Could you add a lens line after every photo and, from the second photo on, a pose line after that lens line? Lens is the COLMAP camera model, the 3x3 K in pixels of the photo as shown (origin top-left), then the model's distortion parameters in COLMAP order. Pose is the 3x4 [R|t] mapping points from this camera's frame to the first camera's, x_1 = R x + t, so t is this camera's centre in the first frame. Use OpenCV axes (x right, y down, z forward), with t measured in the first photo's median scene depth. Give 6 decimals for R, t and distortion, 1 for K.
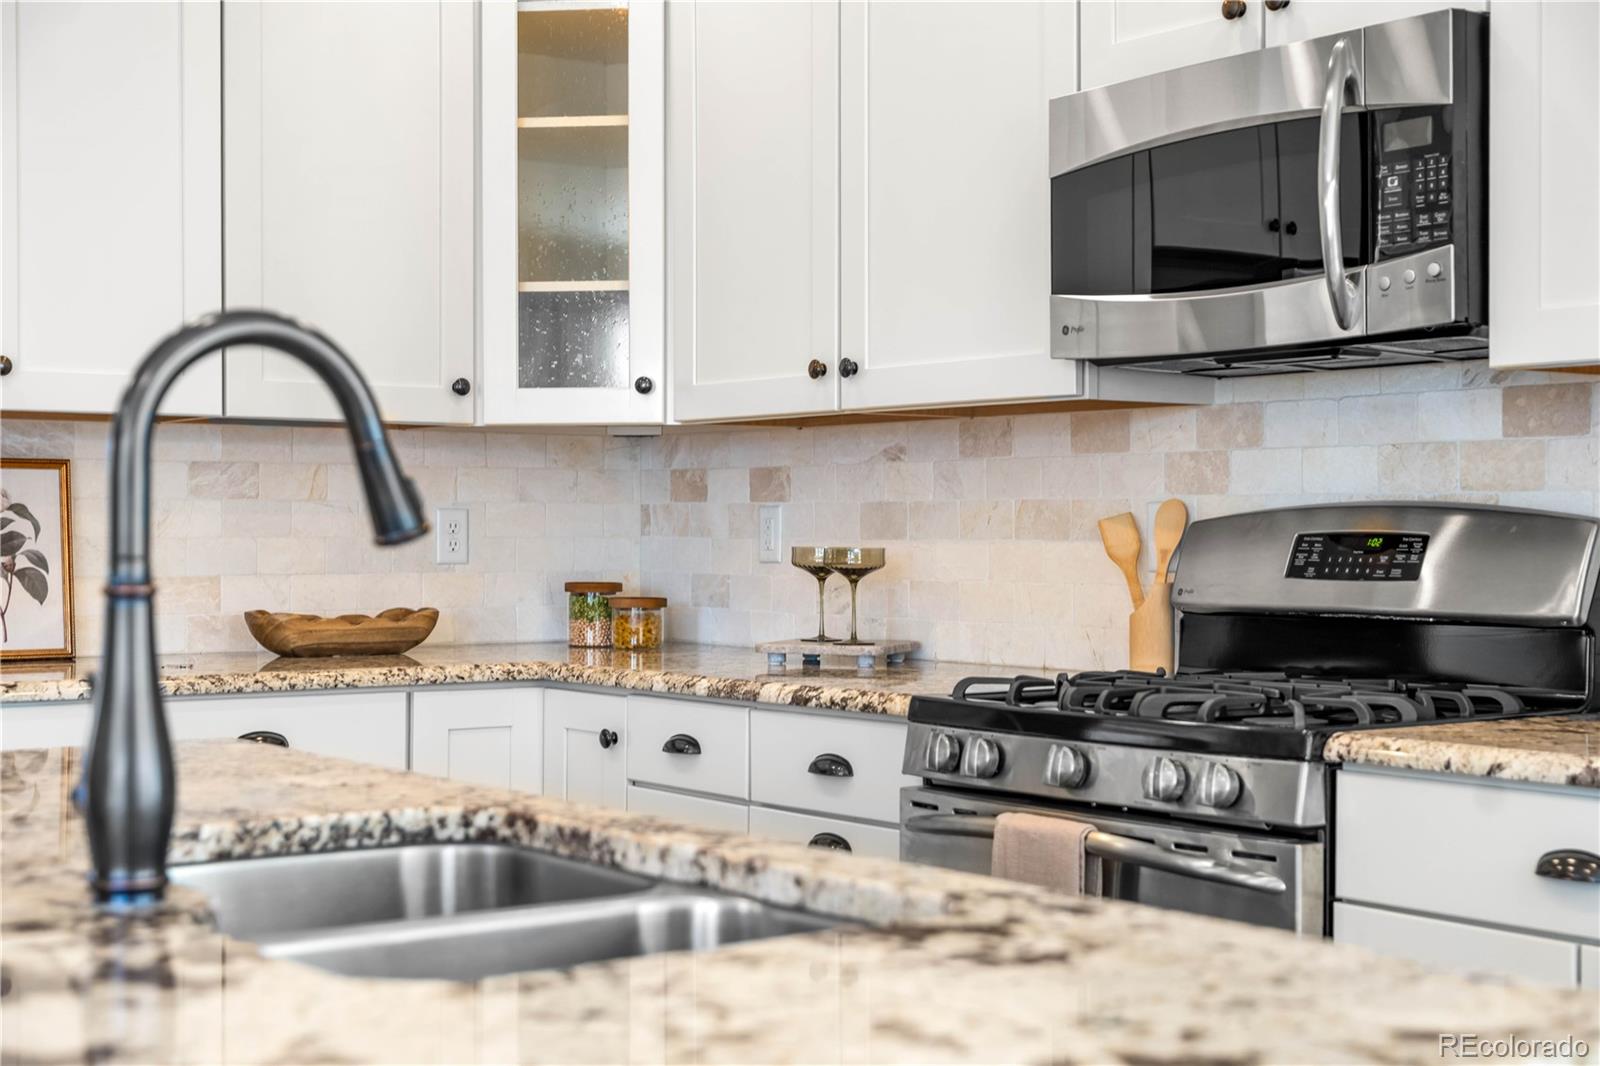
lens RADIAL K [[2246.9, 0, 800.0], [0, 2246.9, 533.0], [0, 0, 1]] dist [0.014249, -0.025149]
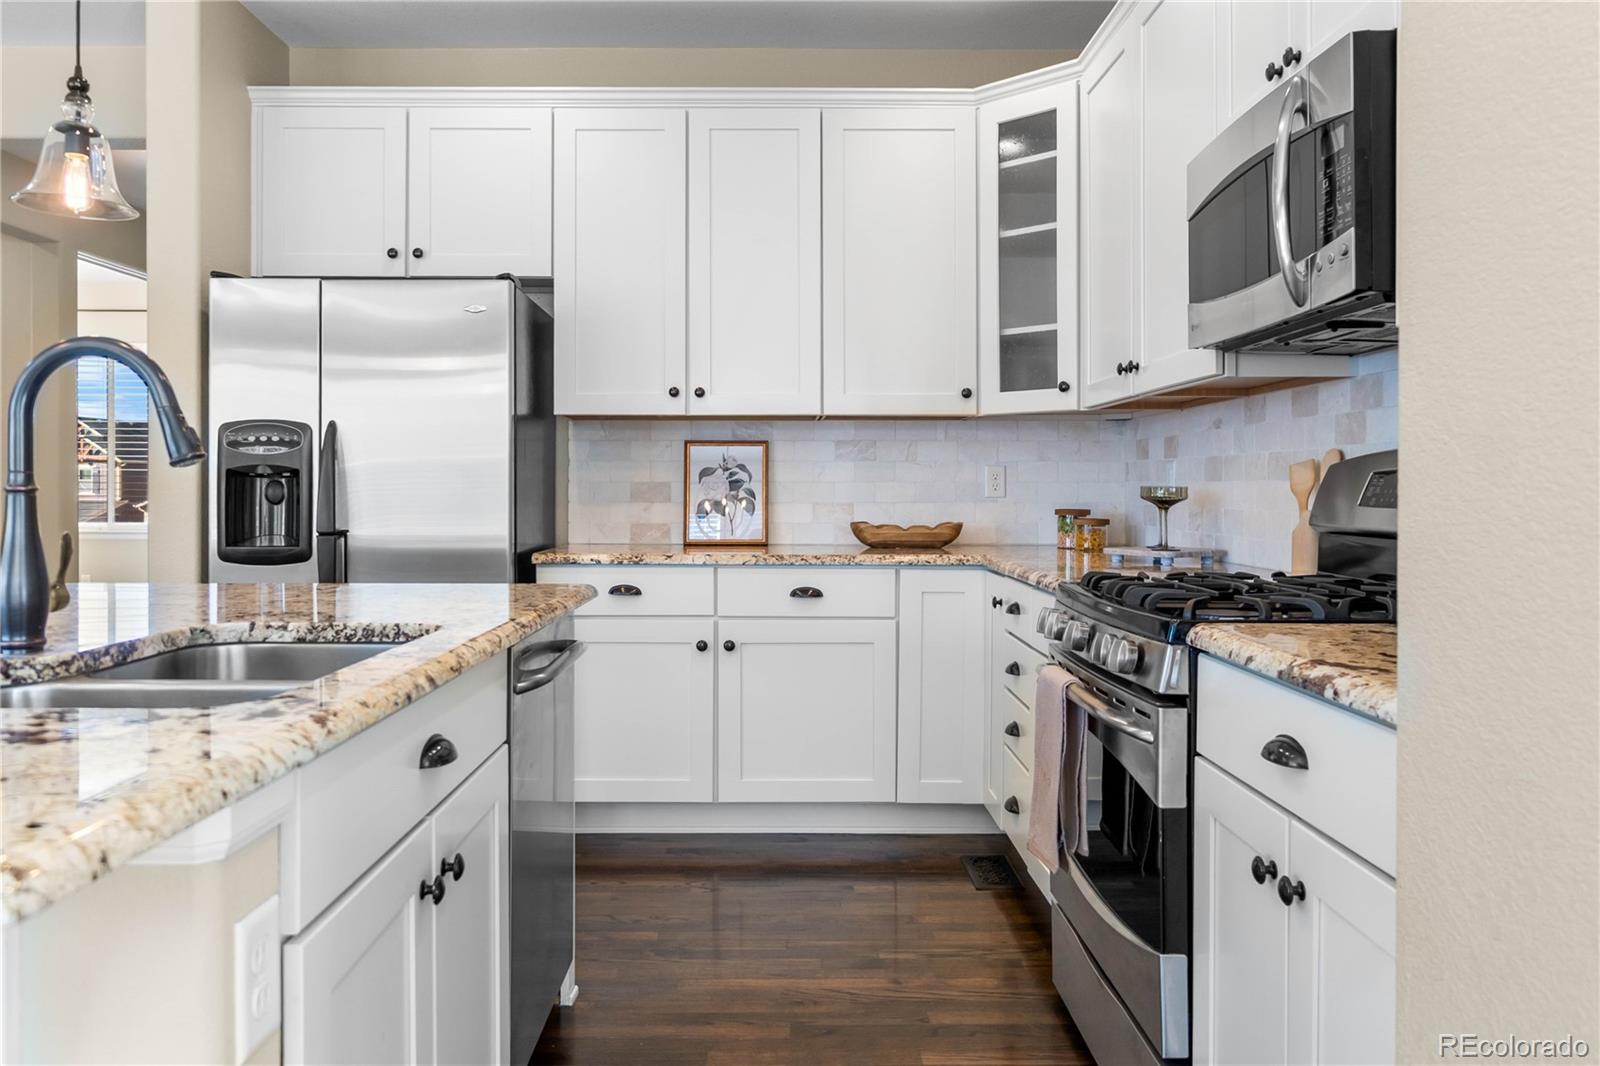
lens RADIAL K [[1172.6, 0, 787.6], [0, 1172.6, 488.7], [0, 0, 1]] dist [-0.002855, 0.005109]
pose [[0.801325, 0.000533, -0.598229, 0.329789], [-0.001452, 0.999998, -0.001054, 0.010500], [0.598228, 0.001713, 0.801324, 0.244259]]
